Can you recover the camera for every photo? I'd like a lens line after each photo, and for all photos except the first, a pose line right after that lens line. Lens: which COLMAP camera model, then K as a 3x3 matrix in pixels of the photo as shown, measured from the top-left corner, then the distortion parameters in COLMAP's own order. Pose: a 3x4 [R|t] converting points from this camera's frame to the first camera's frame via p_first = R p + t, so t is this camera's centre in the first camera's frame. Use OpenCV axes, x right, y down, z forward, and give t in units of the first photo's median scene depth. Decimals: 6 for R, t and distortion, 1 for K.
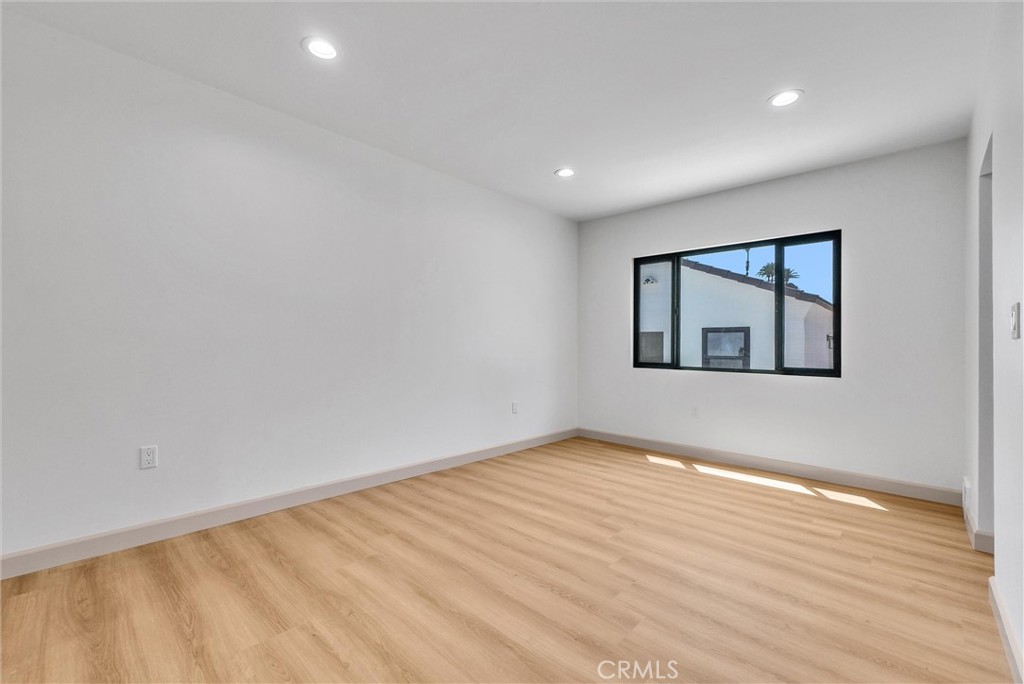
lens RADIAL K [[418.0, 0, 512.4], [0, 418.0, 346.5], [0, 0, 1]] dist [0.007743, 0.001081]
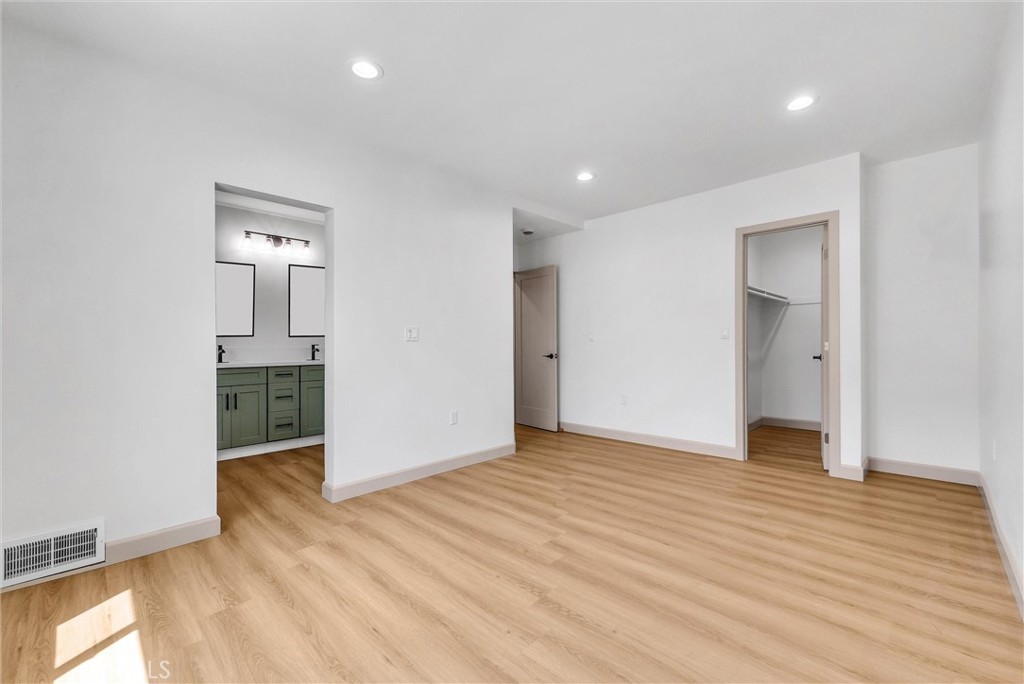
lens RADIAL K [[418.0, 0, 511.0], [0, 418.0, 341.2], [0, 0, 1]] dist [0.007743, 0.001081]
pose [[-0.999710, -0.002982, 0.023887, 0.314092], [-0.003238, 0.999937, -0.010709, 0.001188], [-0.023853, -0.010783, -0.999657, 1.916675]]
